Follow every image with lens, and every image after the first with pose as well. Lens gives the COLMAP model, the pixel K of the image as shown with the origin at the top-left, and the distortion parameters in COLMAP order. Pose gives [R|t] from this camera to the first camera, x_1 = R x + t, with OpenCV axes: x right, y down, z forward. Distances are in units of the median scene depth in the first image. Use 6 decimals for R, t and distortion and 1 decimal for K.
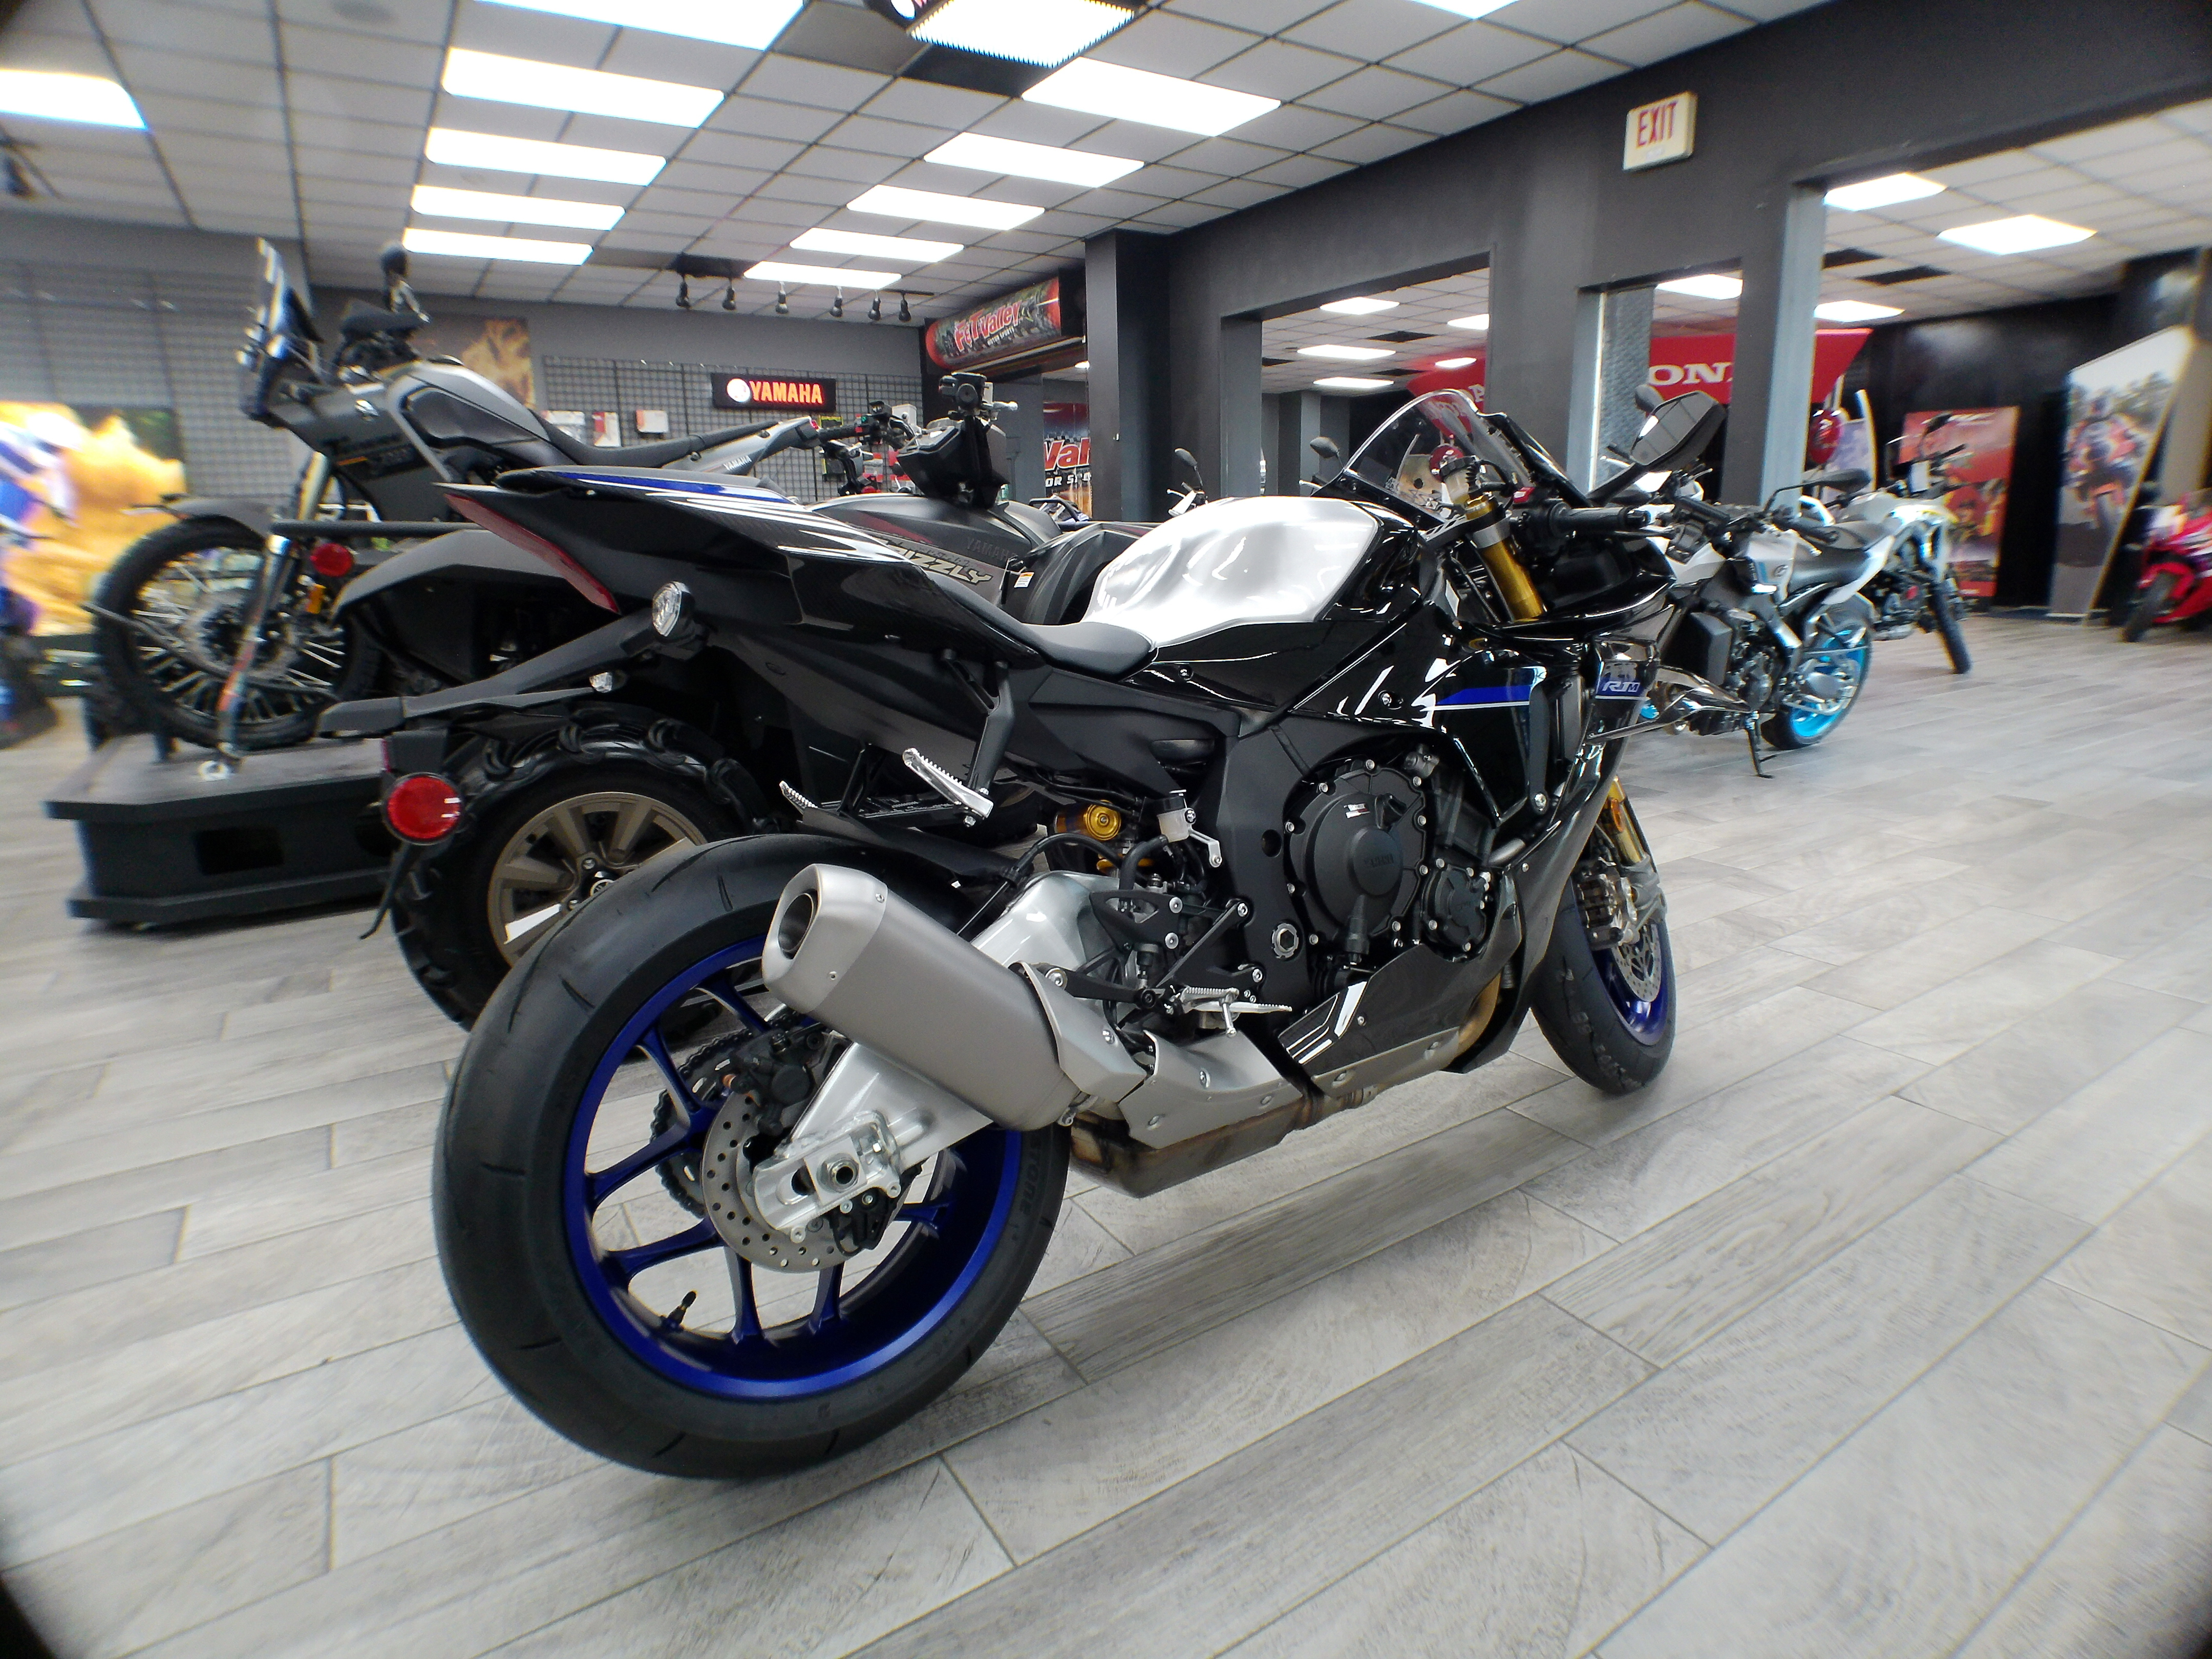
lens RADIAL K [[1215.0, 0, 1129.5], [0, 1215.0, 803.8], [0, 0, 1]] dist [-0.034485, 0.002501]
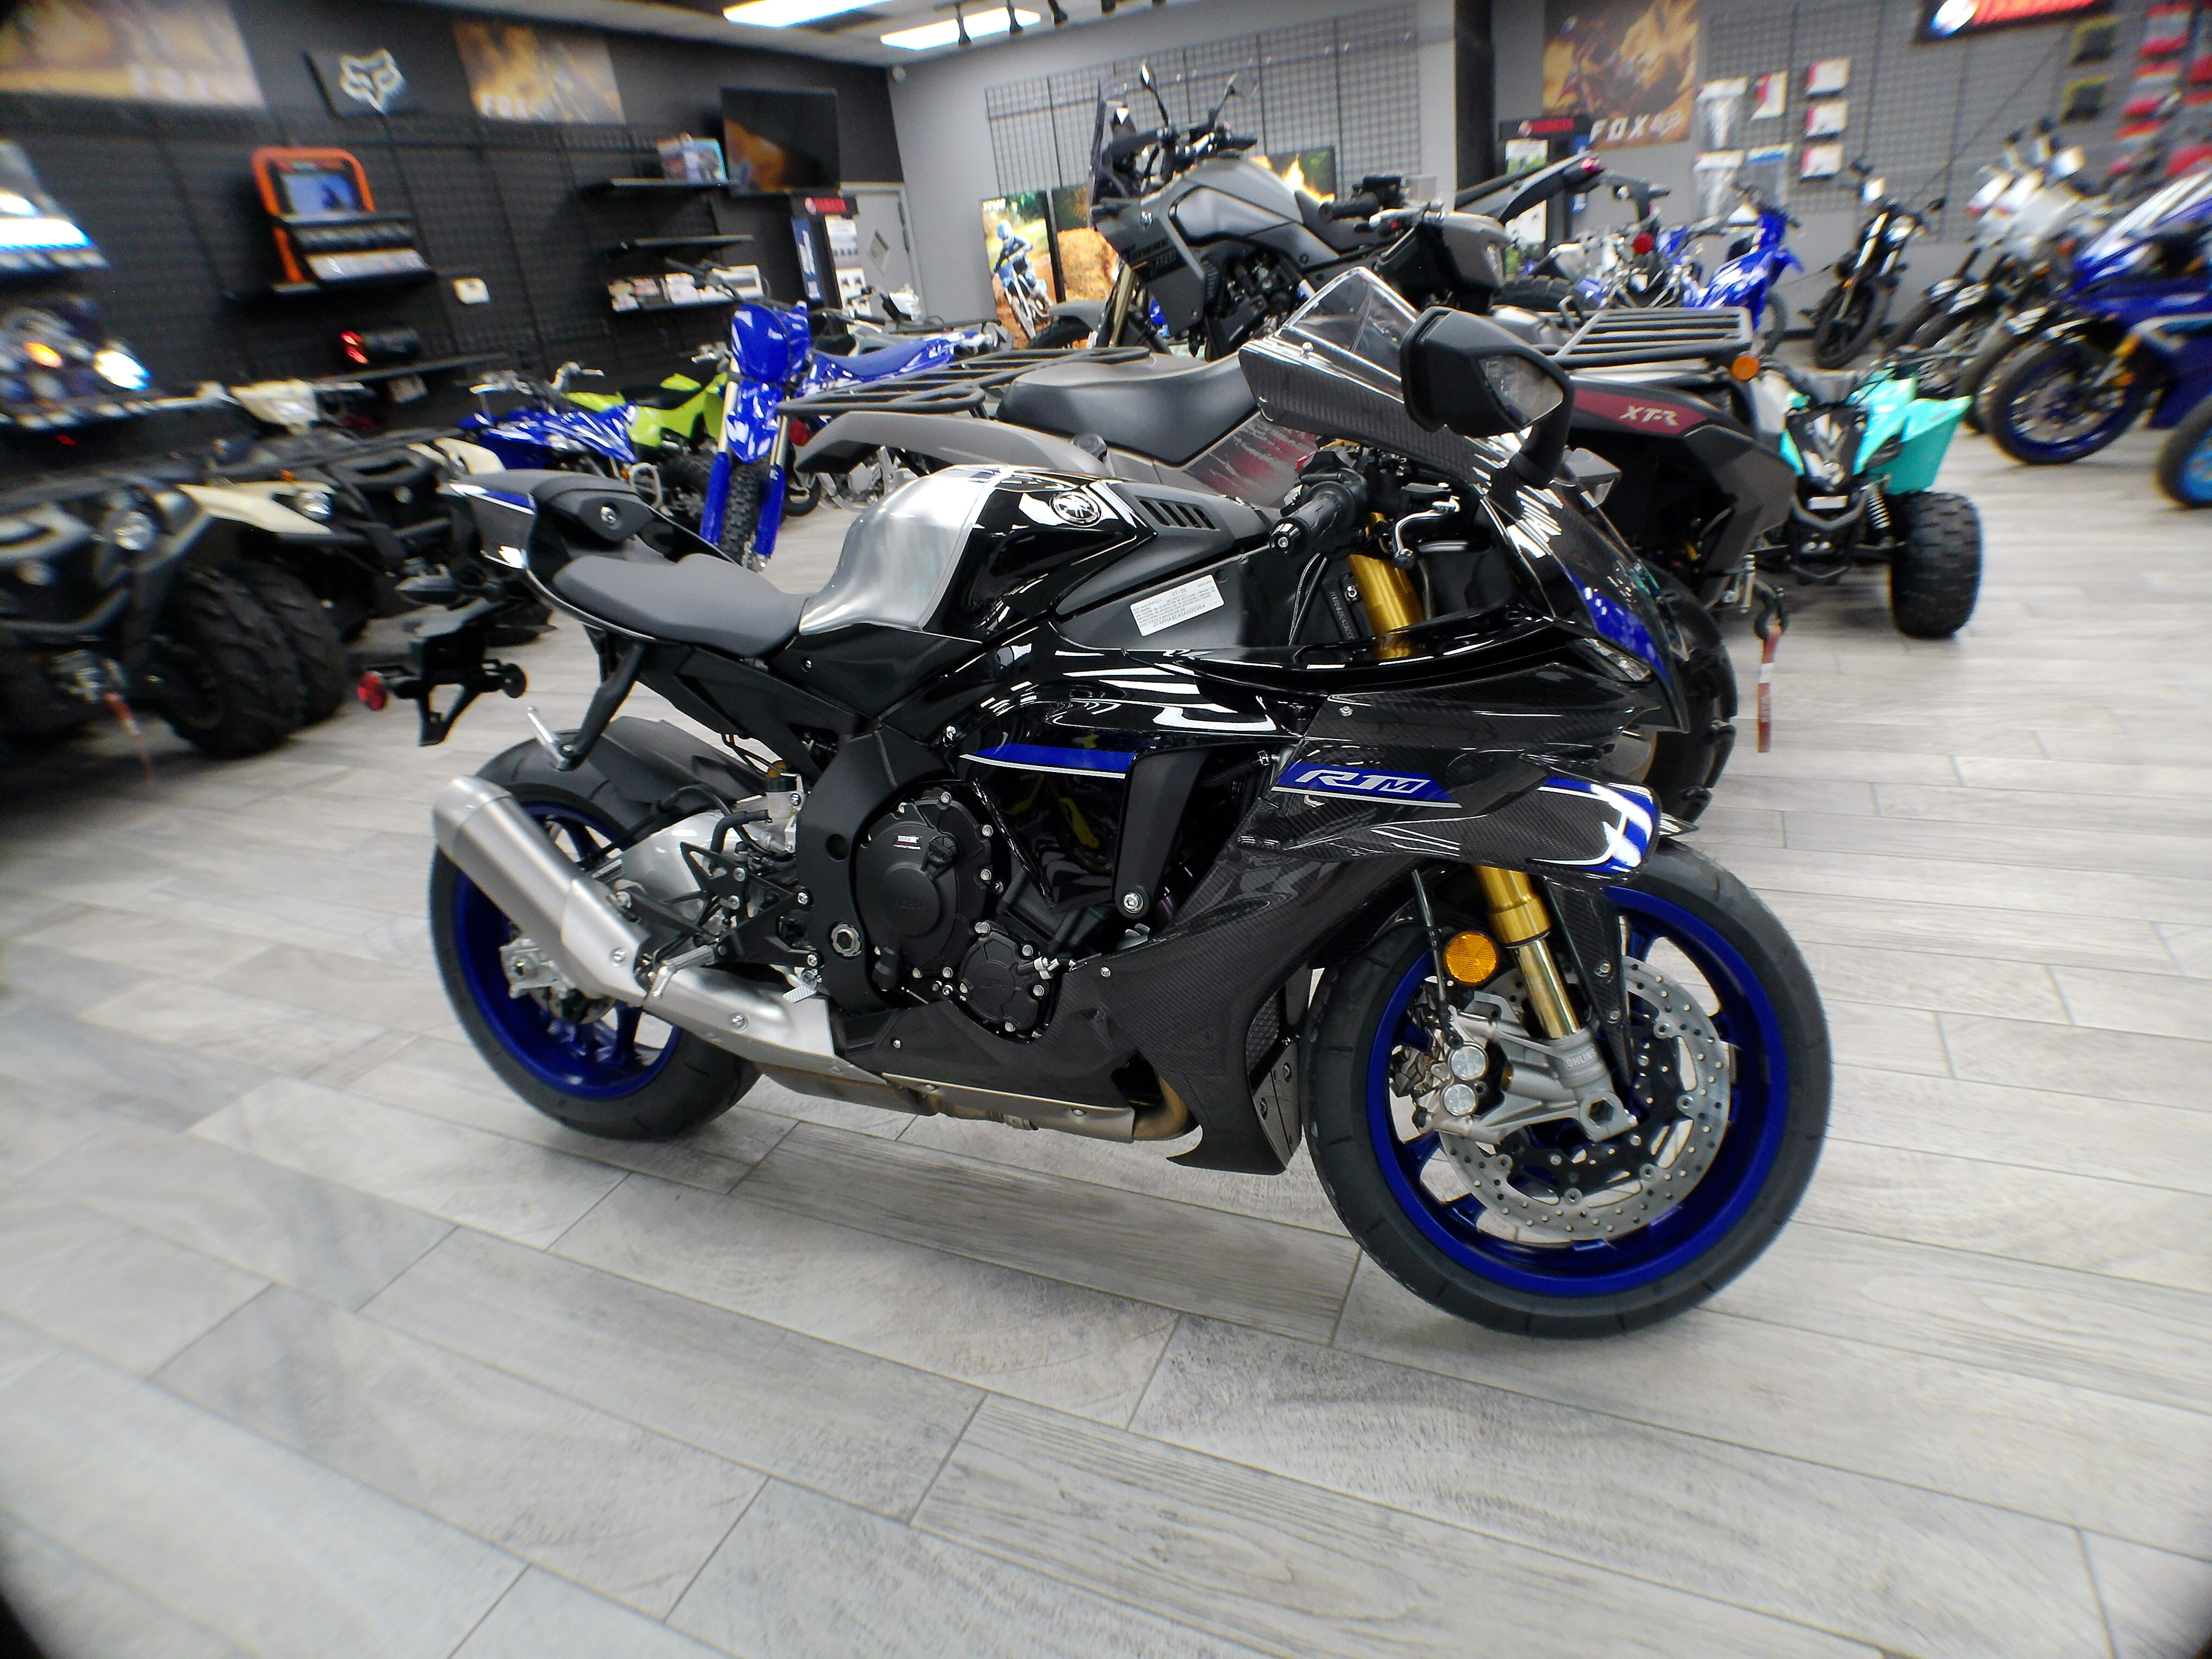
lens RADIAL K [[1215.0, 0, 1129.5], [0, 1215.0, 803.8], [0, 0, 1]] dist [-0.034485, 0.002501]
pose [[0.548233, 0.299176, -0.780983, 0.332271], [-0.085347, 0.948965, 0.303613, -0.106348], [0.831960, -0.099796, 0.545788, 0.210948]]
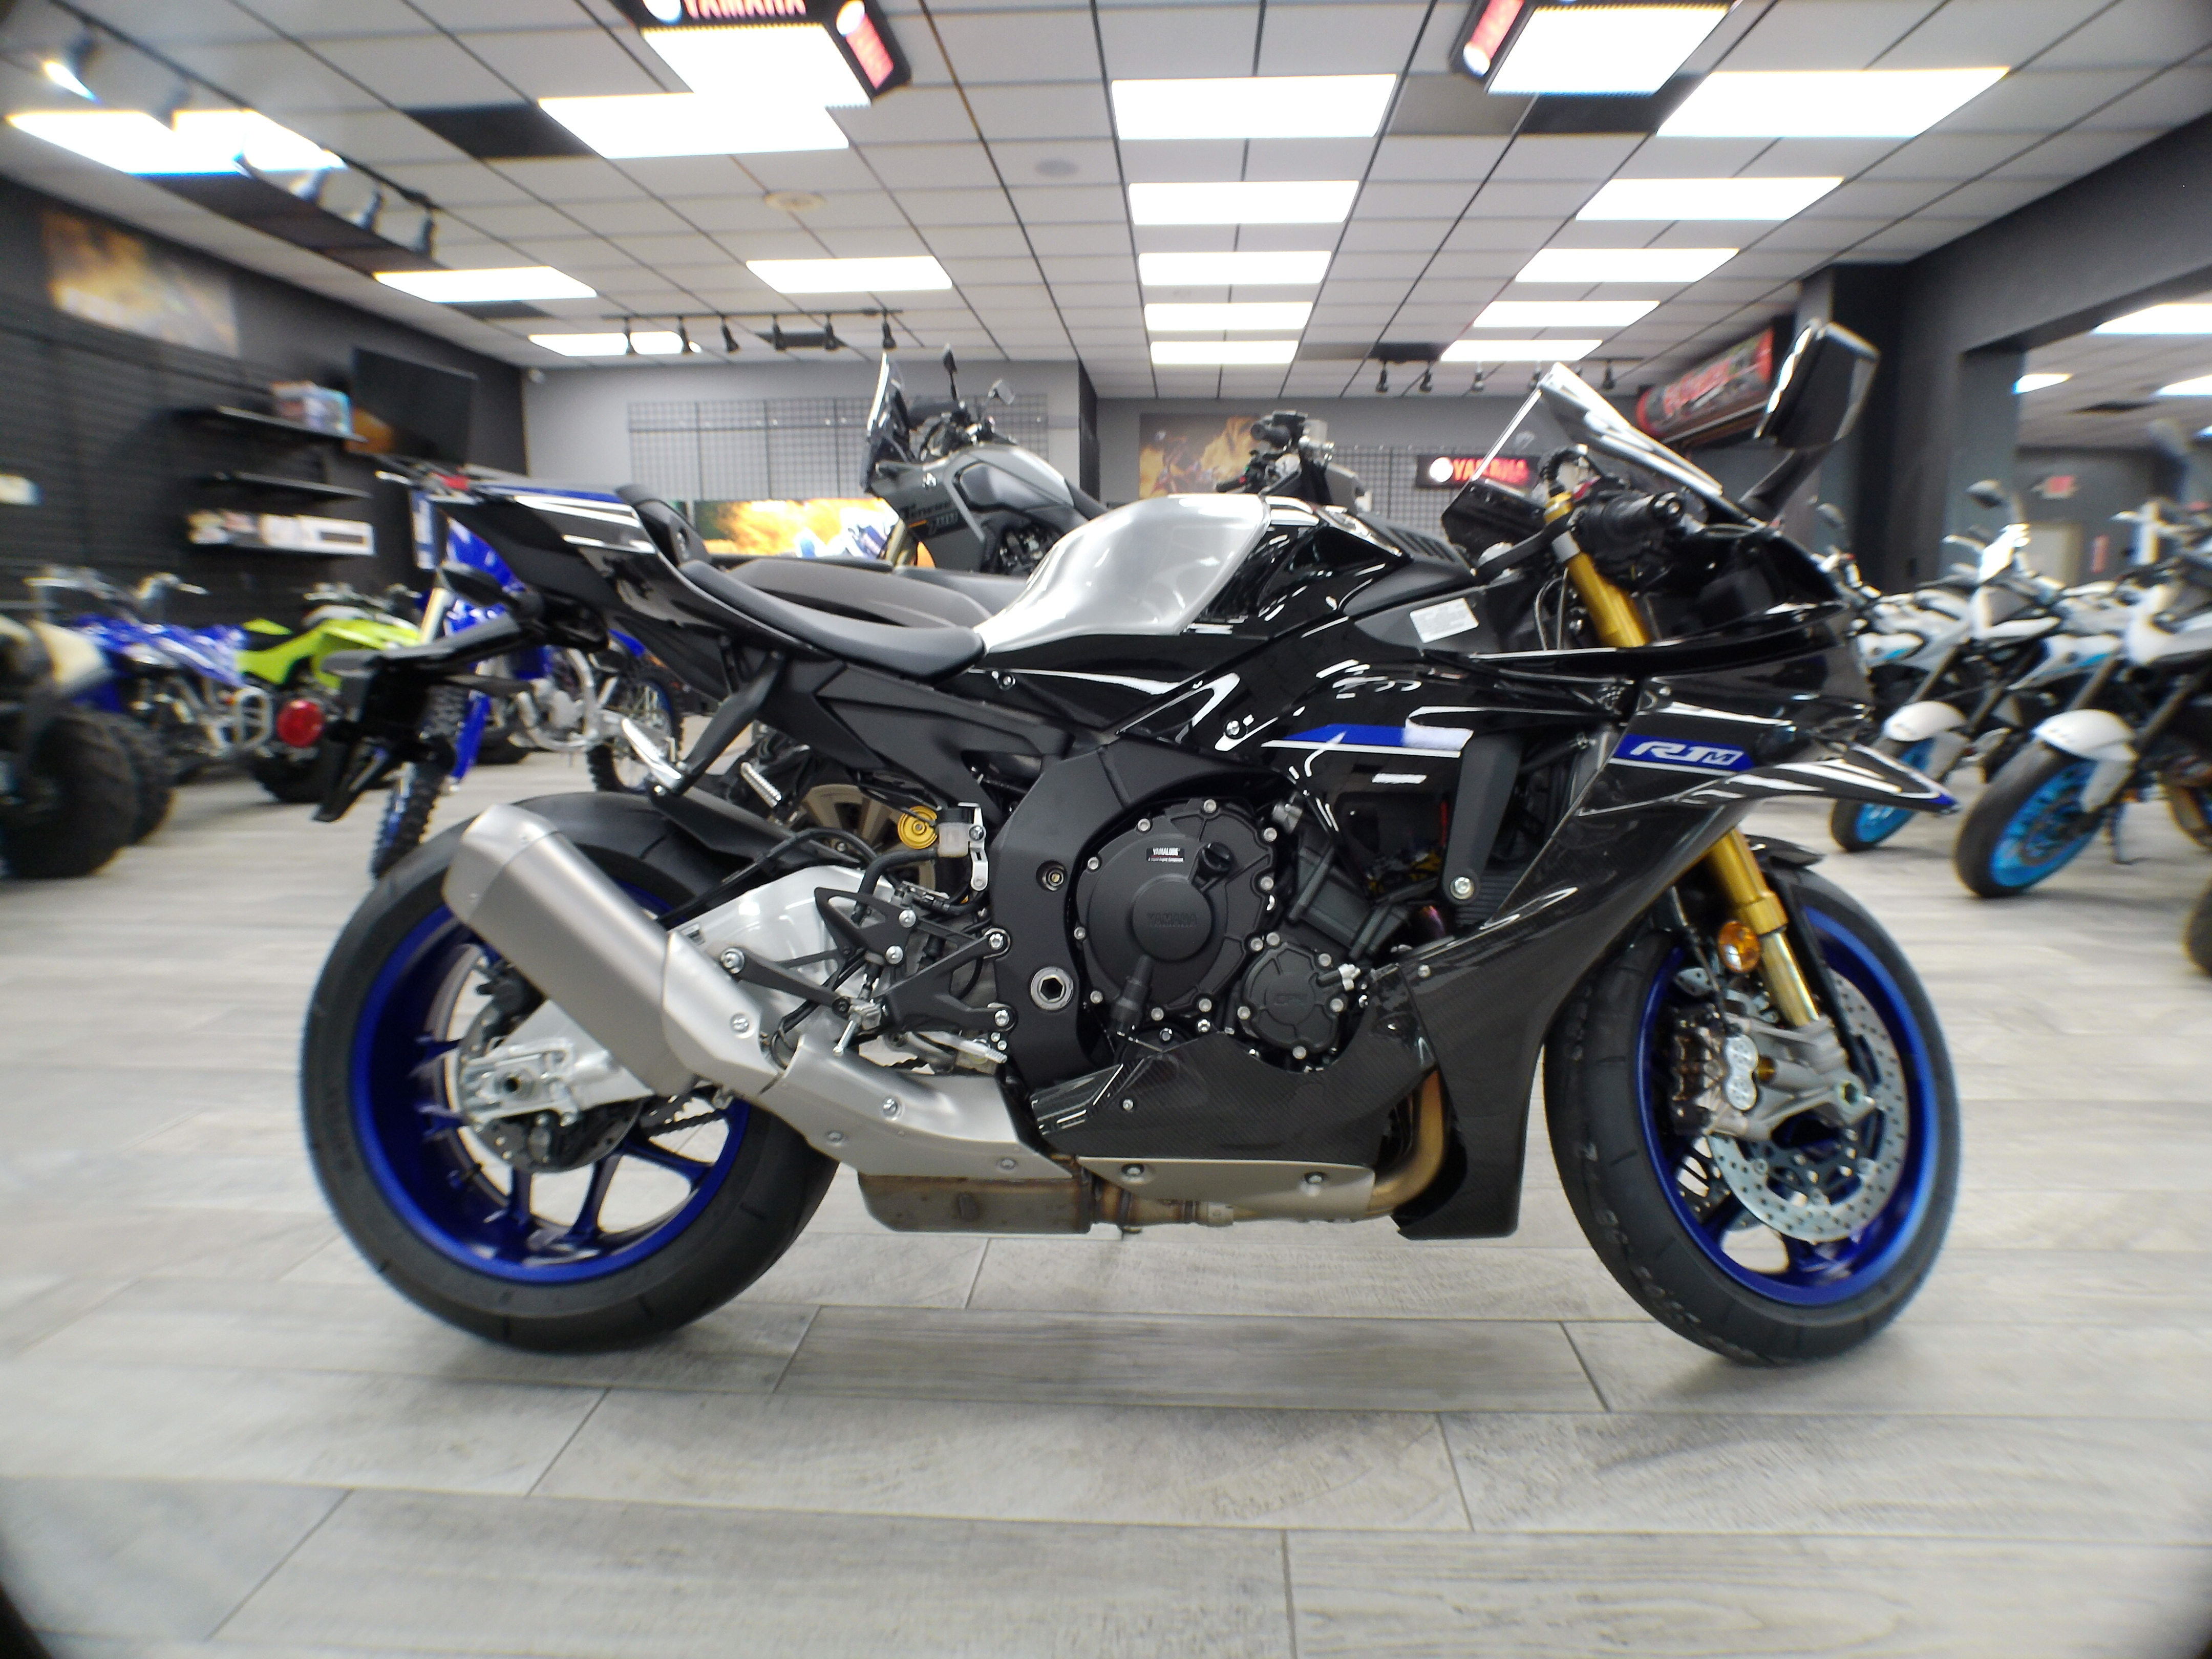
lens RADIAL K [[1215.0, 0, 1129.5], [0, 1215.0, 803.8], [0, 0, 1]] dist [-0.034485, 0.002501]
pose [[0.807547, 0.104339, -0.580501, 0.216477], [-0.143678, 0.989379, -0.022042, -0.002666], [0.572035, 0.101205, 0.813961, 0.099349]]
